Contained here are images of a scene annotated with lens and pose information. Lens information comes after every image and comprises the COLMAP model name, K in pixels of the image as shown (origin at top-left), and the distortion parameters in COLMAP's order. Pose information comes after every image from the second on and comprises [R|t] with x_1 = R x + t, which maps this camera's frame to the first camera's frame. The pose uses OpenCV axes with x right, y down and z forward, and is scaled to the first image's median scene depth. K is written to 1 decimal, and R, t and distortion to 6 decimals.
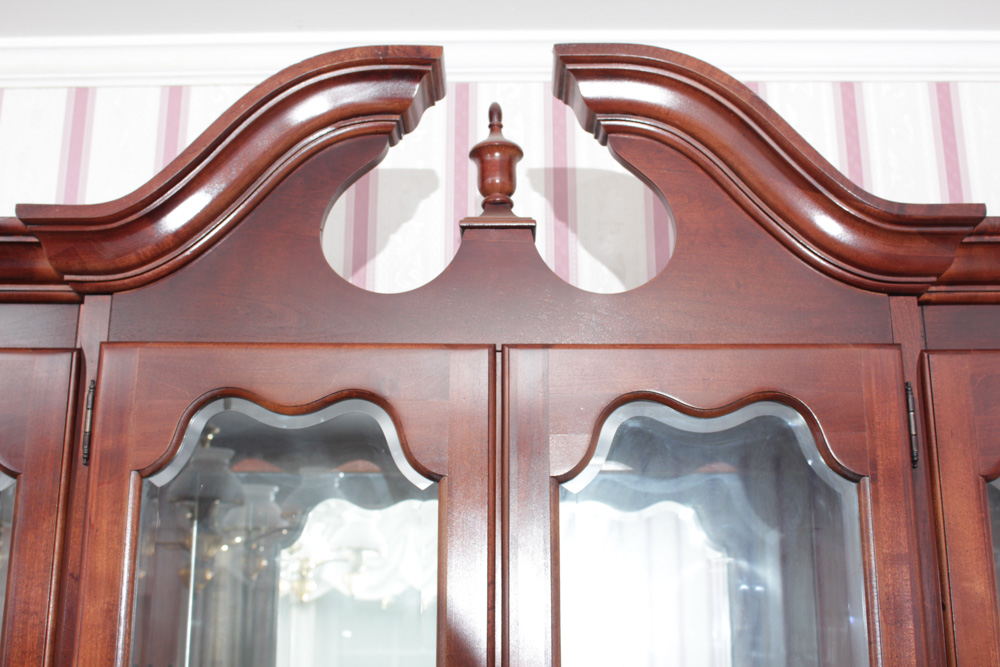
lens RADIAL K [[1224.8, 0, 500.0], [0, 1224.8, 333.5], [0, 0, 1]] dist [-0.005568, -0.000728]
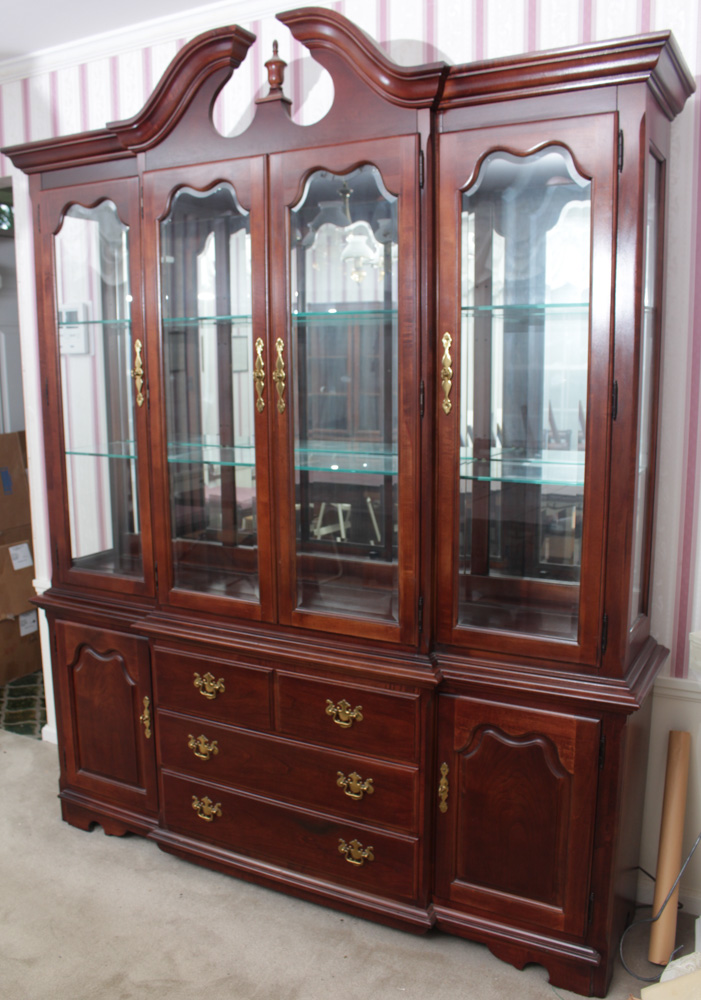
lens RADIAL K [[888.8, 0, 350.5], [0, 888.8, 500.0], [0, 0, 1]] dist [-0.105144, 0.006671]
pose [[0.884203, 0.064610, -0.462614, 0.973877], [0.133300, 0.914300, 0.382473, -0.003166], [0.447679, -0.399851, 0.799814, -0.577856]]
